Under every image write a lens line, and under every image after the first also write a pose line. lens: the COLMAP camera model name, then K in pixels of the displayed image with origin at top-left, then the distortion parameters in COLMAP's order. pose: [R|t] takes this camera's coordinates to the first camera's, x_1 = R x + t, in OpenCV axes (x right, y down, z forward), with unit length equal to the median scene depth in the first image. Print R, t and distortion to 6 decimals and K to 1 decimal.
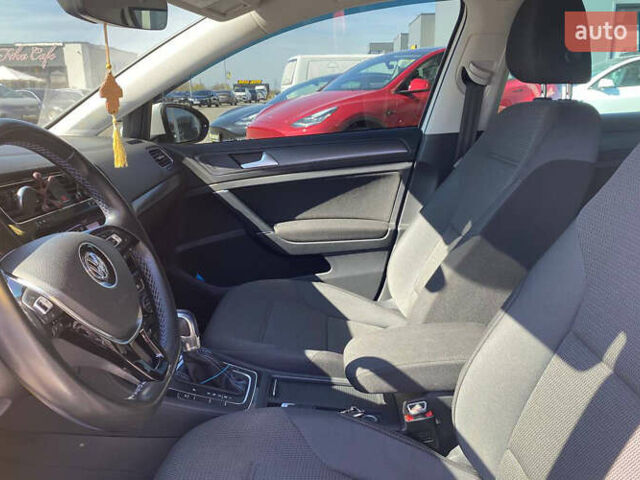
lens RADIAL K [[612.0, 0, 320.0], [0, 612.0, 240.0], [0, 0, 1]] dist [0.019292, -0.010220]
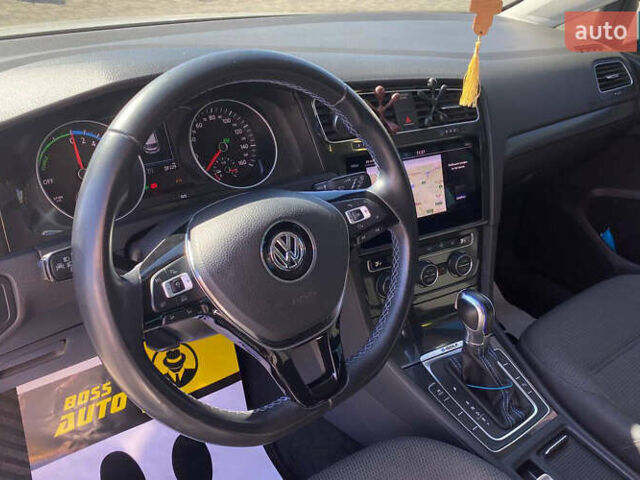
lens RADIAL K [[612.0, 0, 320.0], [0, 612.0, 240.0], [0, 0, 1]] dist [0.019292, -0.010220]
pose [[0.627478, 0.436794, -0.644580, 0.127403], [-0.263180, 0.898088, 0.352384, -0.181763], [0.732809, -0.051473, 0.678485, 0.311474]]
